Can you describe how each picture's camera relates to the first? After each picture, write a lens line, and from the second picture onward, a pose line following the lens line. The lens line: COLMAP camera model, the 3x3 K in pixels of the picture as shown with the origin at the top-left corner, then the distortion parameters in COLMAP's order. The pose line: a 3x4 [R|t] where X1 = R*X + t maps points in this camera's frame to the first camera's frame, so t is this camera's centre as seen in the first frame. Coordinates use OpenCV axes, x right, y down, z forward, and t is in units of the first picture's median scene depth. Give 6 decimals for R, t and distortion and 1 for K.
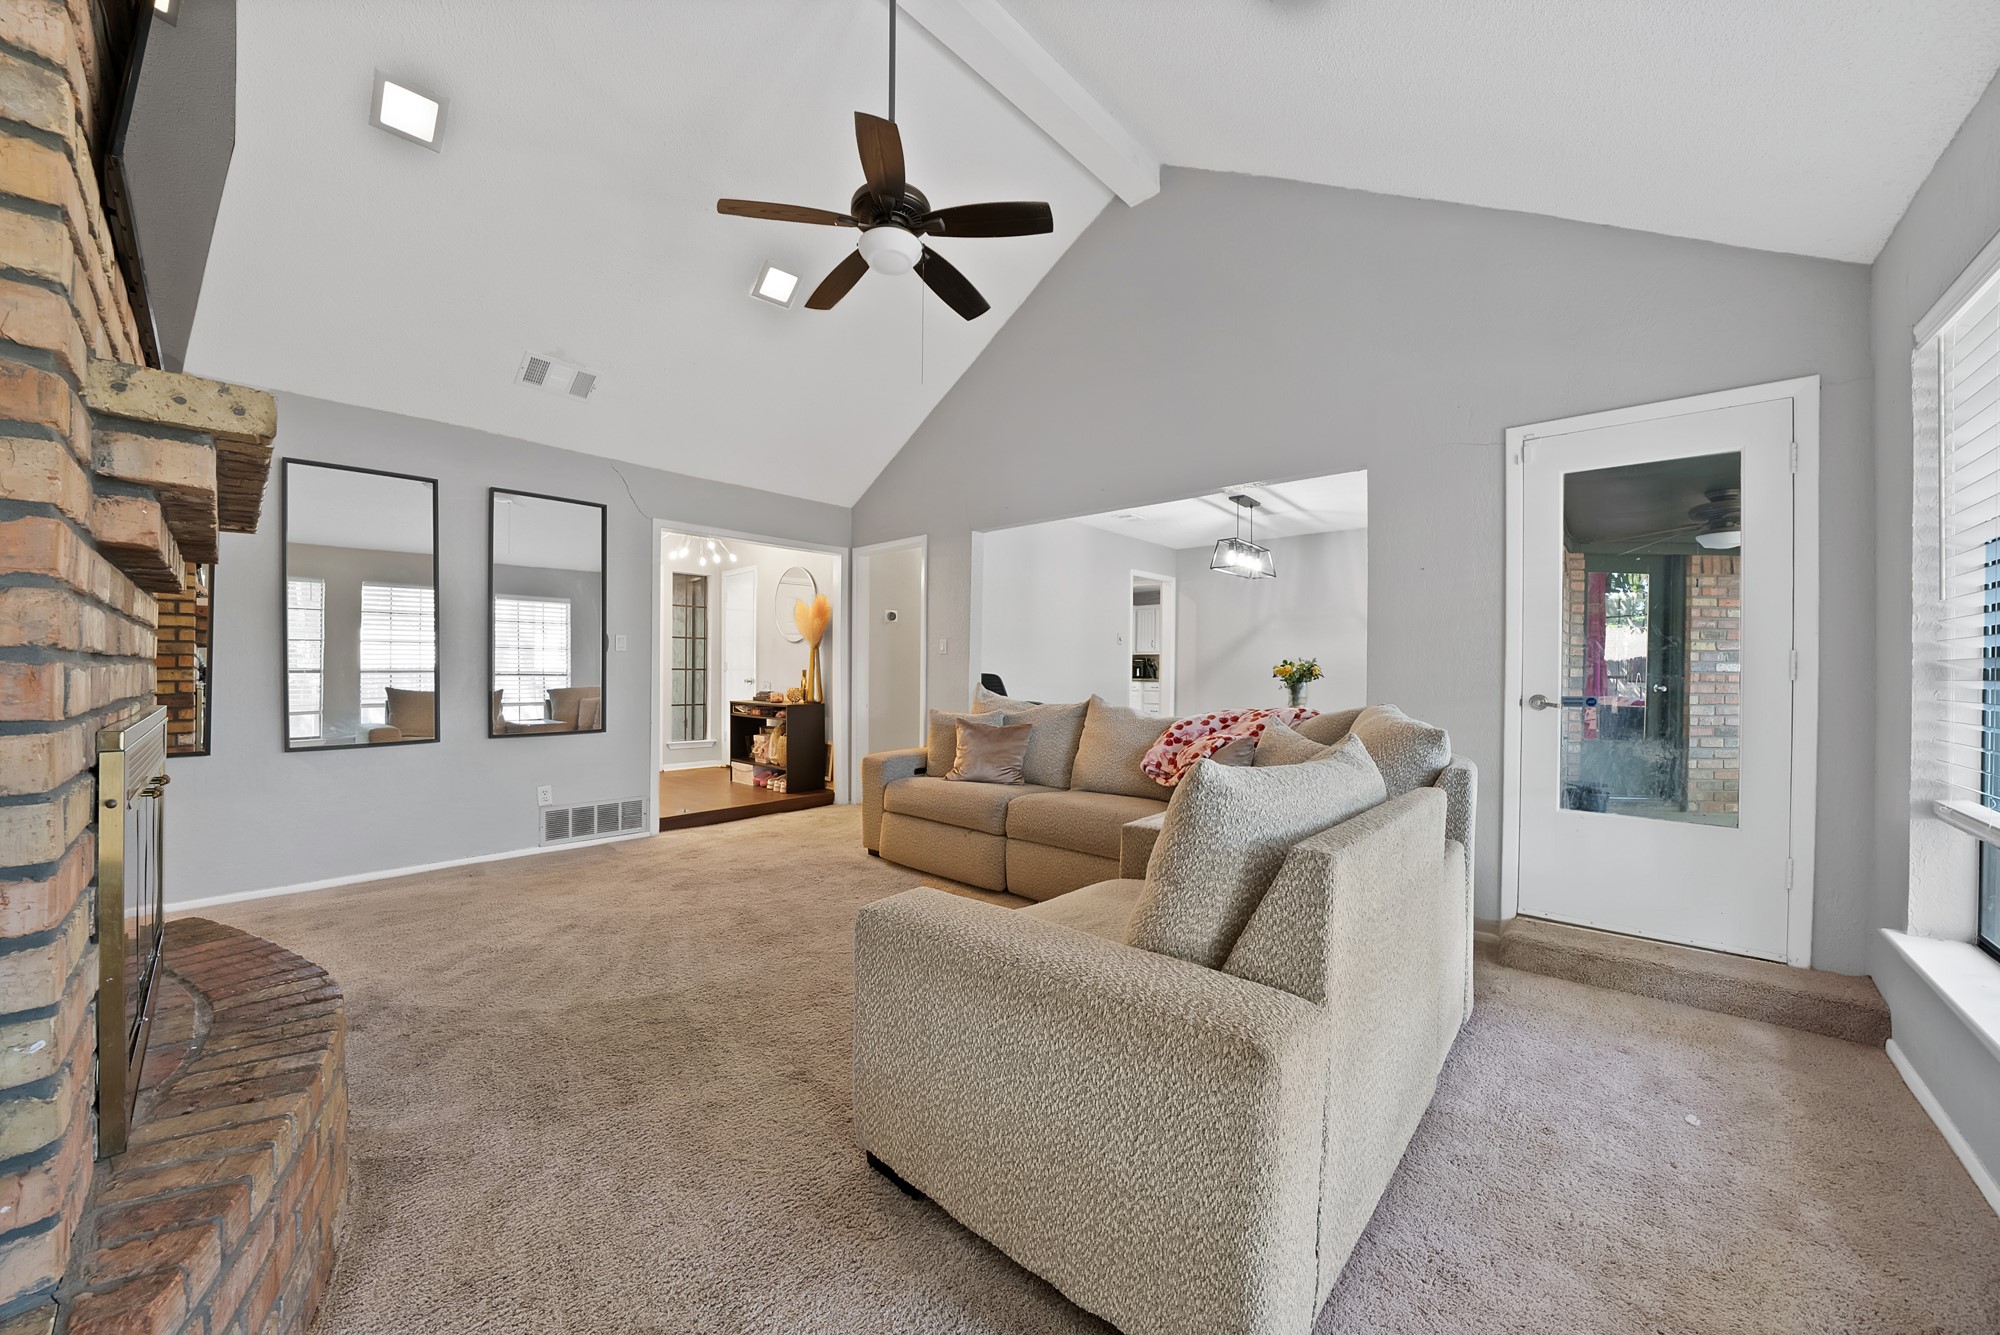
lens RADIAL K [[711.0, 0, 1005.7], [0, 711.0, 668.7], [0, 0, 1]] dist [-0.020431, 0.000594]
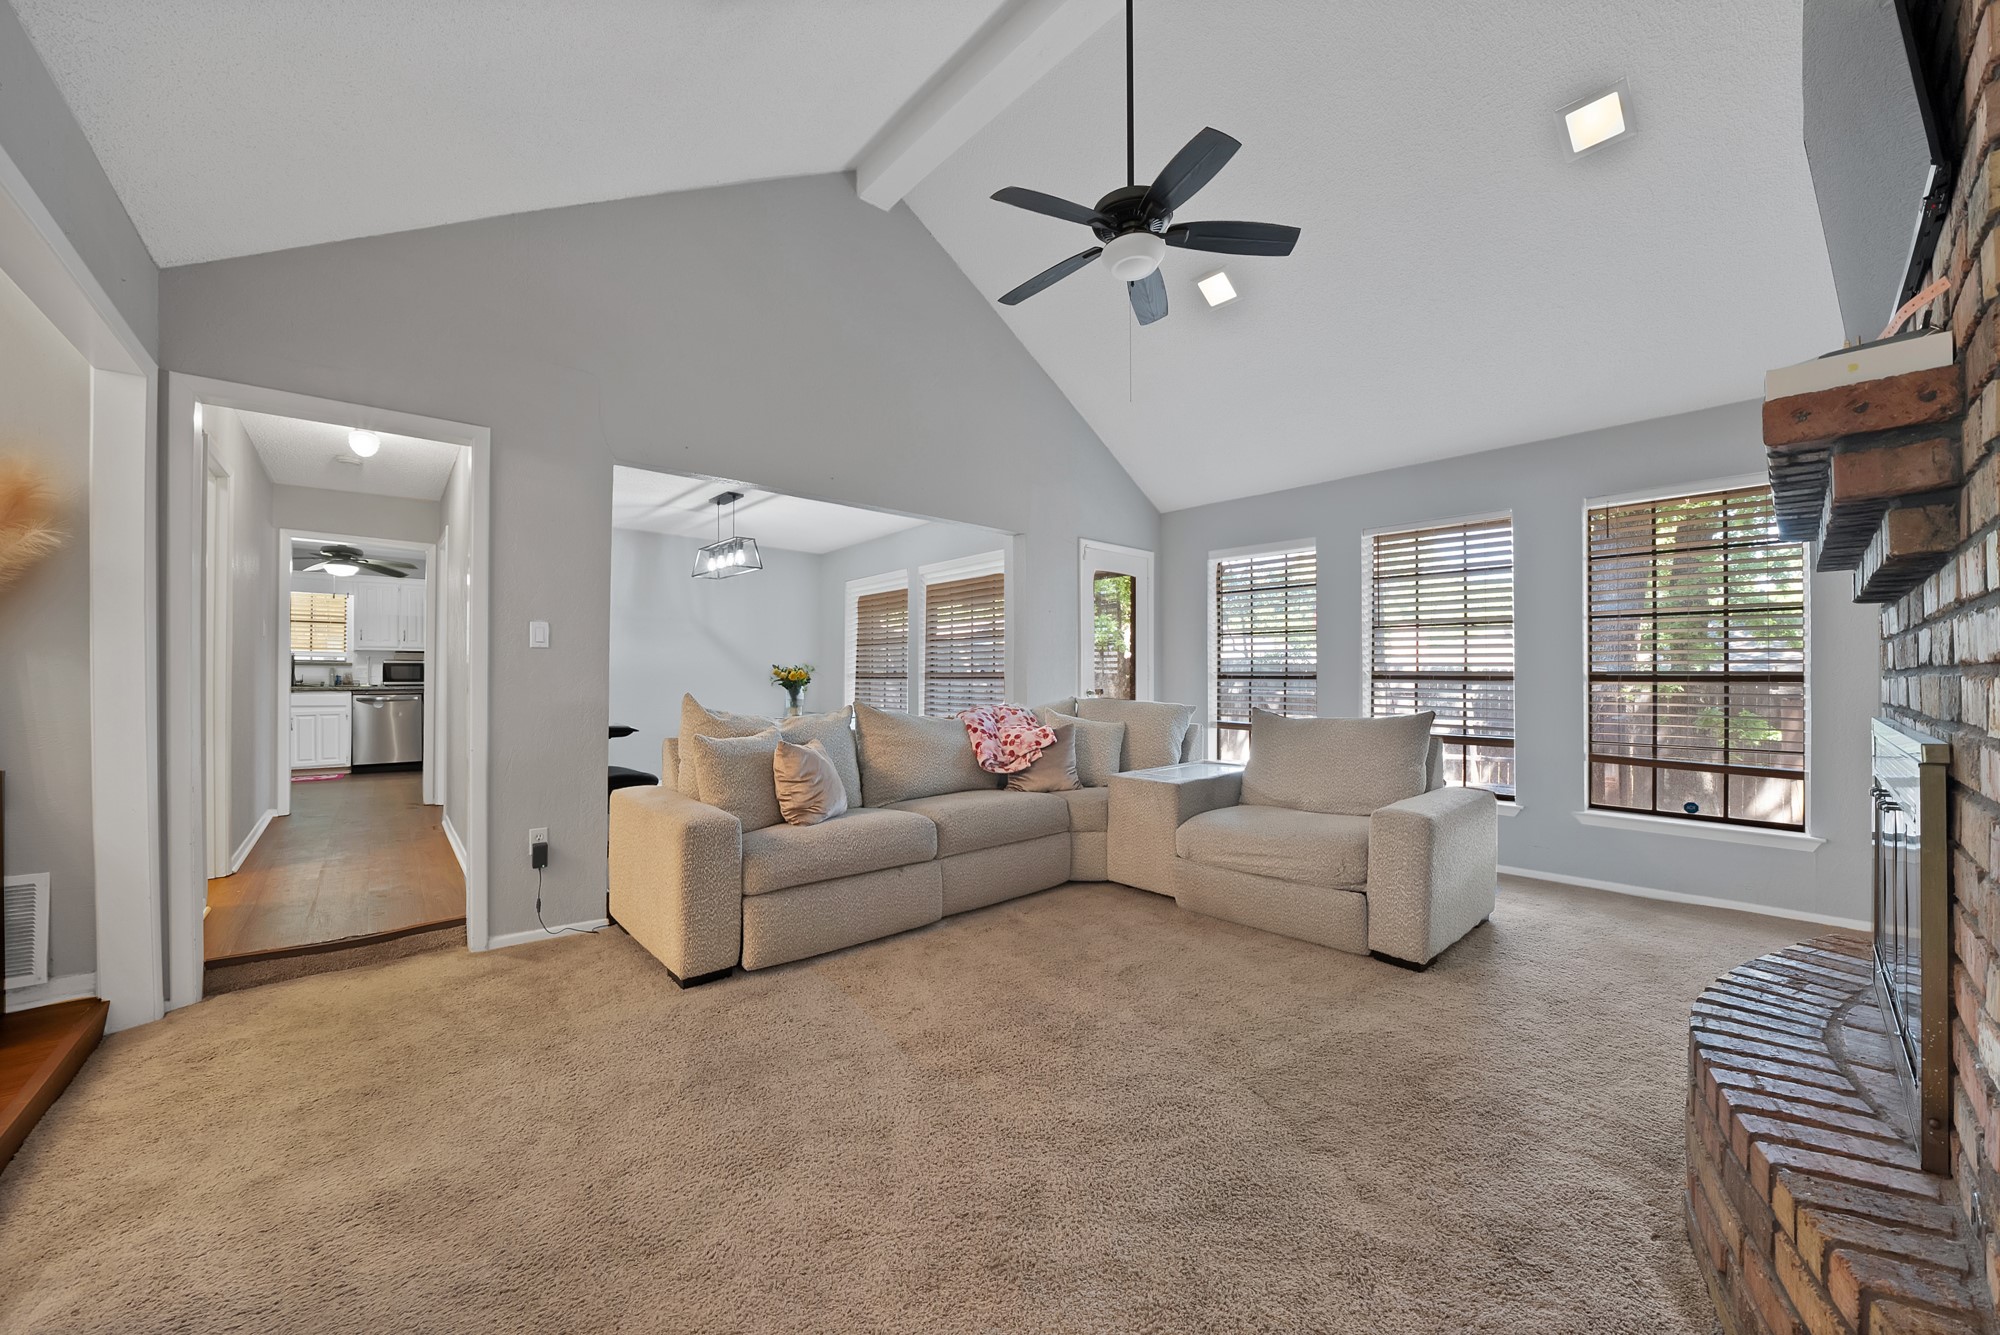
lens RADIAL K [[711.0, 0, 1004.3], [0, 711.0, 666.9], [0, 0, 1]] dist [-0.020431, 0.000594]
pose [[0.126174, 0.011241, 0.991944, -1.159696], [-0.000786, 0.999937, -0.011232, 0.002197], [-0.992008, 0.000638, 0.126175, 1.039807]]
